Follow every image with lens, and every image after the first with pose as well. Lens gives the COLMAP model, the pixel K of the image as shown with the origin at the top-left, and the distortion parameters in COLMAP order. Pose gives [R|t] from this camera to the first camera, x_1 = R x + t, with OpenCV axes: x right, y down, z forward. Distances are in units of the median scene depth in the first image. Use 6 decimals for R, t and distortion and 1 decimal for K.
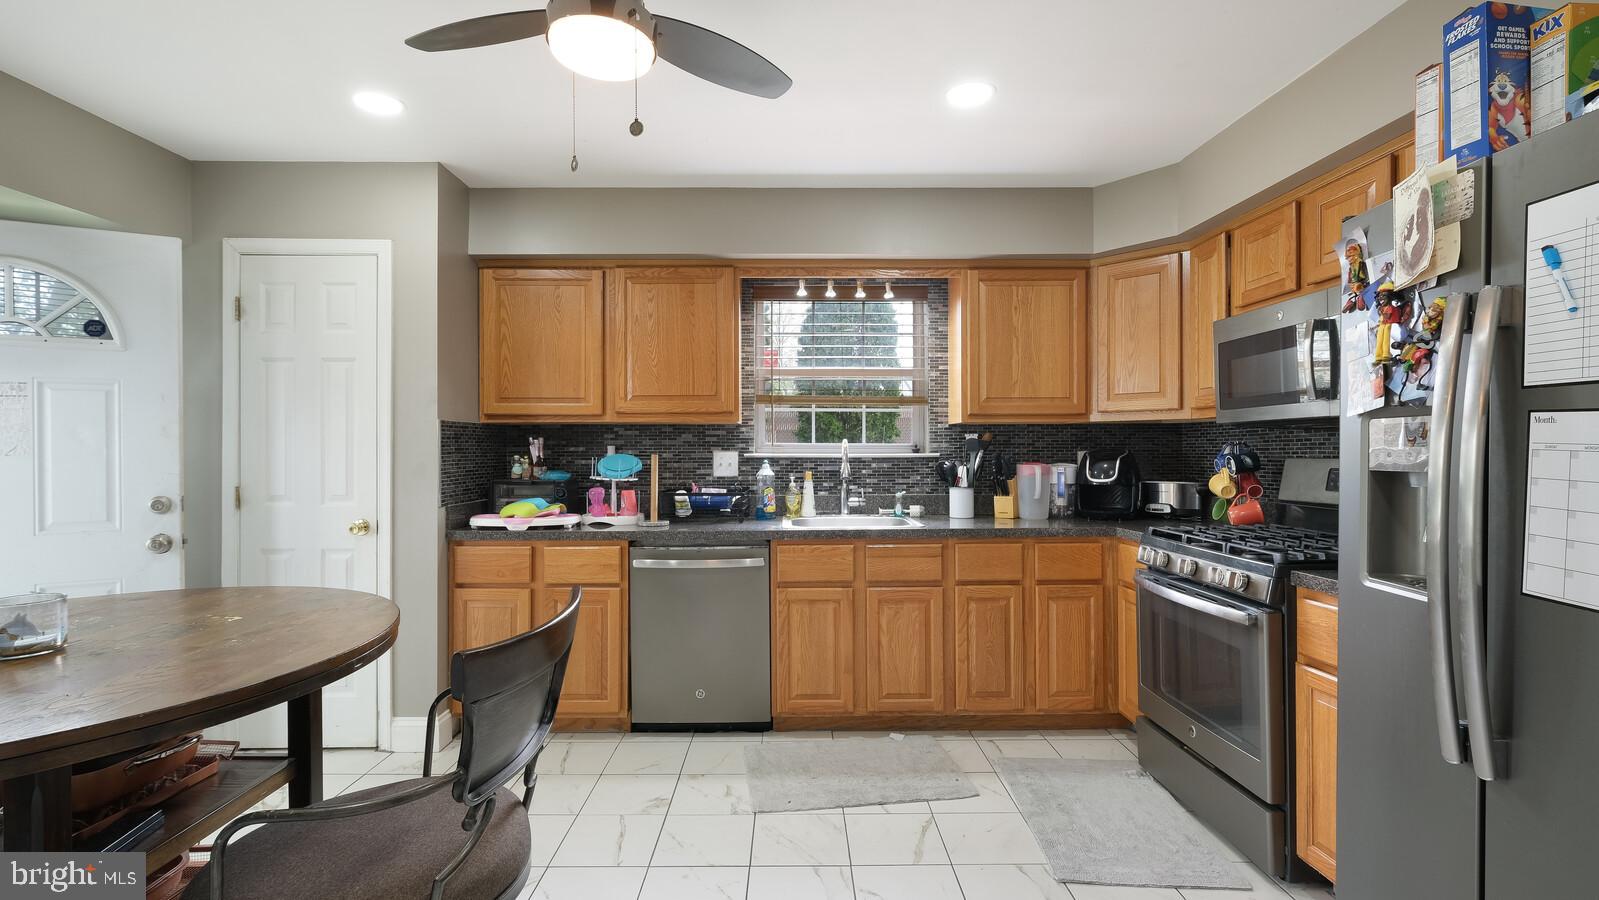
lens RADIAL K [[723.4, 0, 793.8], [0, 723.4, 439.6], [0, 0, 1]] dist [-0.000327, 0.000182]
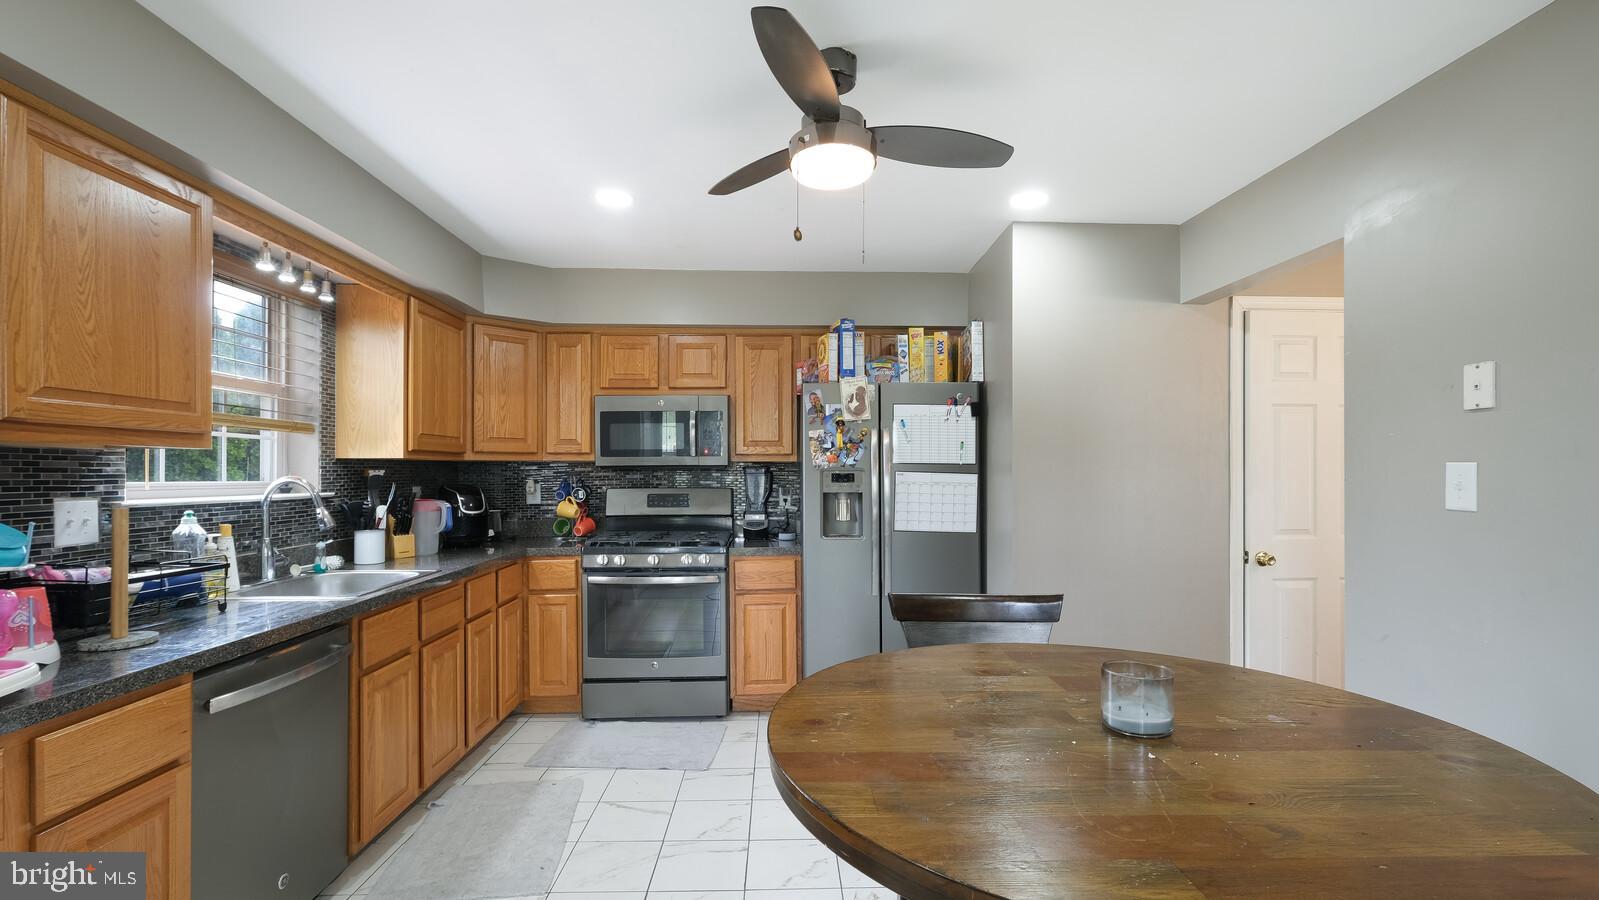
lens RADIAL K [[703.1, 0, 795.4], [0, 703.1, 465.2], [0, 0, 1]] dist [-0.004325, -0.000561]
pose [[-0.017543, 0.013268, 0.999758, -0.671344], [-0.009027, 0.999869, -0.013428, -0.007298], [-0.999805, -0.009260, -0.017421, 0.504097]]
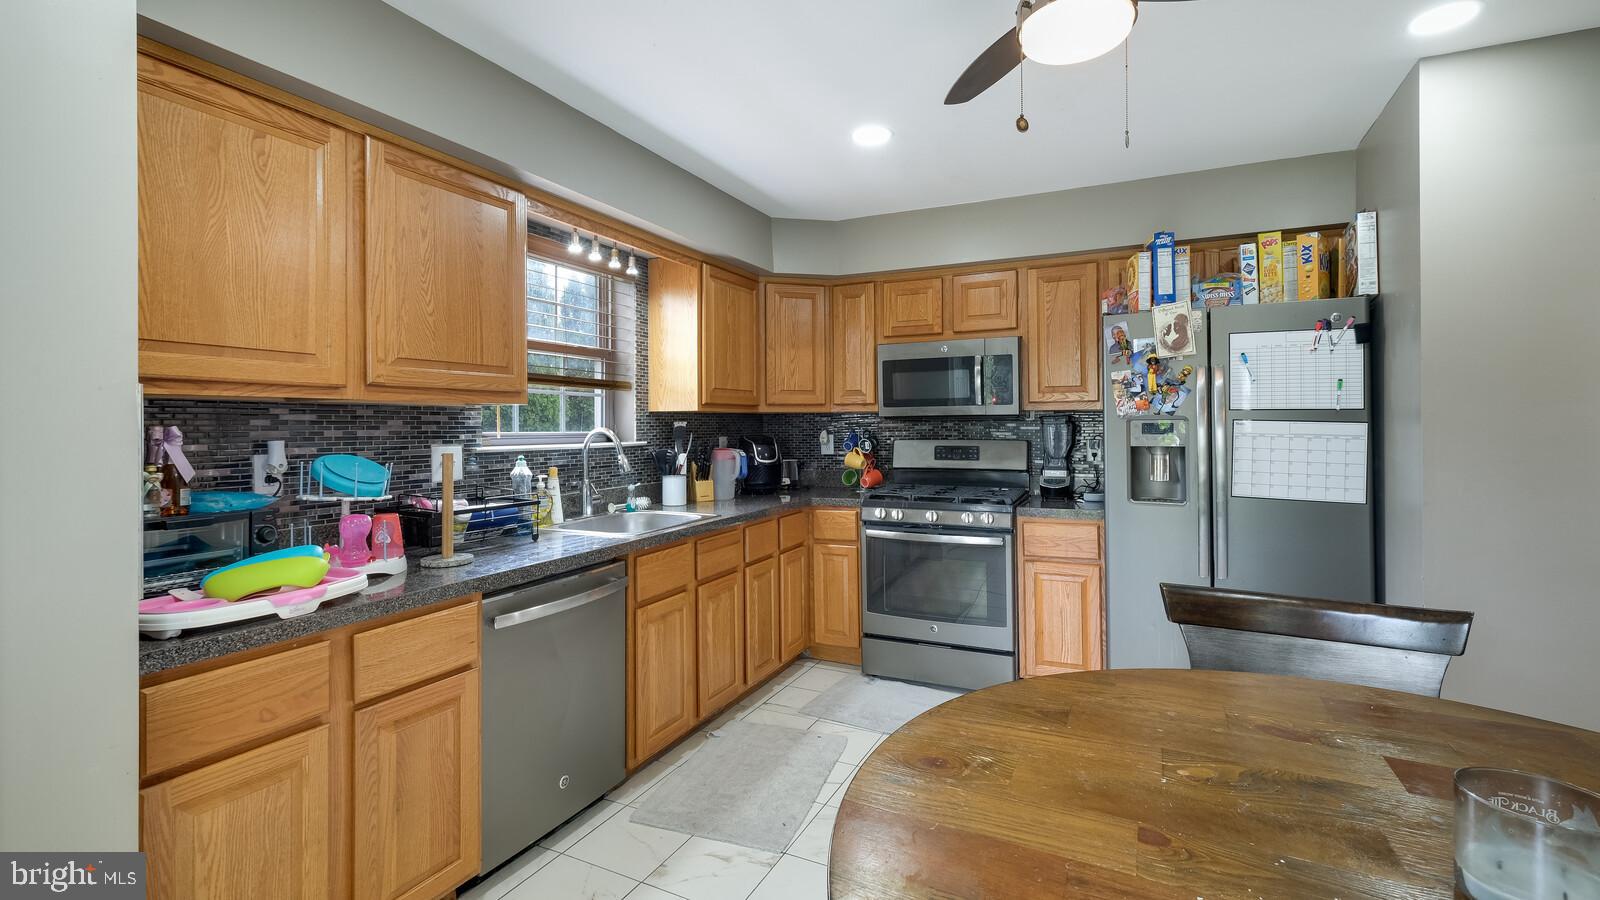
lens RADIAL K [[700.1, 0, 791.5], [0, 700.1, 417.0], [0, 0, 1]] dist [-0.000984, -0.000161]
pose [[0.452362, 0.010756, 0.891769, -0.582341], [-0.005524, 0.999942, -0.009258, -0.006856], [-0.891817, -0.000738, 0.452395, 0.428470]]
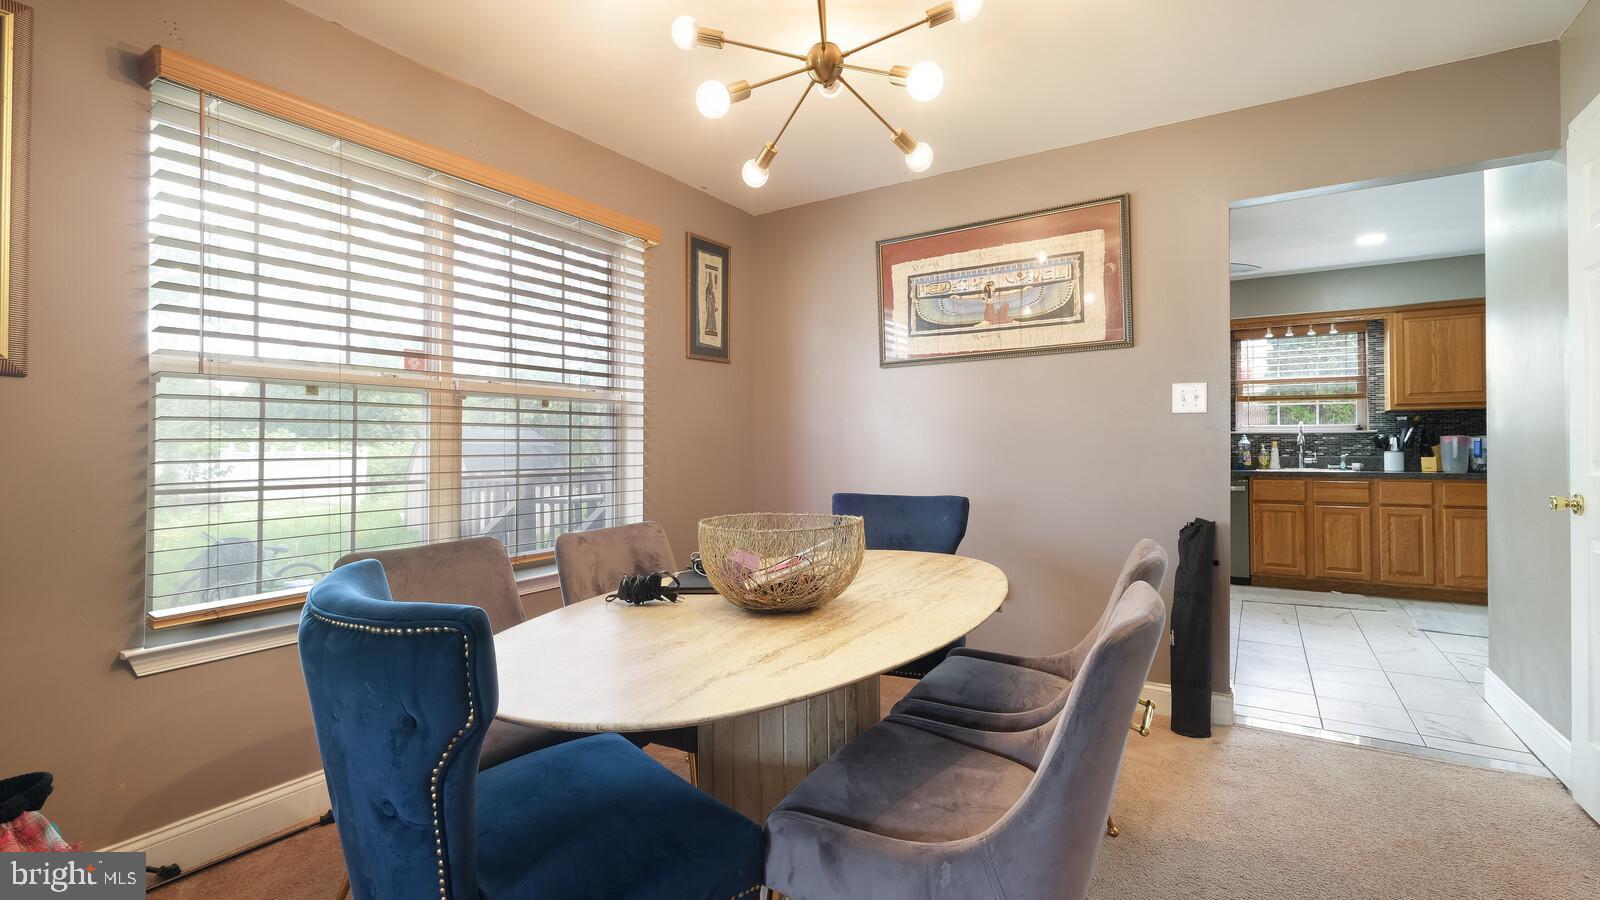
lens RADIAL K [[723.8, 0, 794.3], [0, 723.8, 439.6], [0, 0, 1]] dist [-0.000327, 0.000182]
pose [[0.840310, -0.005587, -0.542078, -0.005719], [0.005215, 0.999984, -0.002222, 0.038542], [0.542081, -0.000960, 0.840326, -1.021128]]
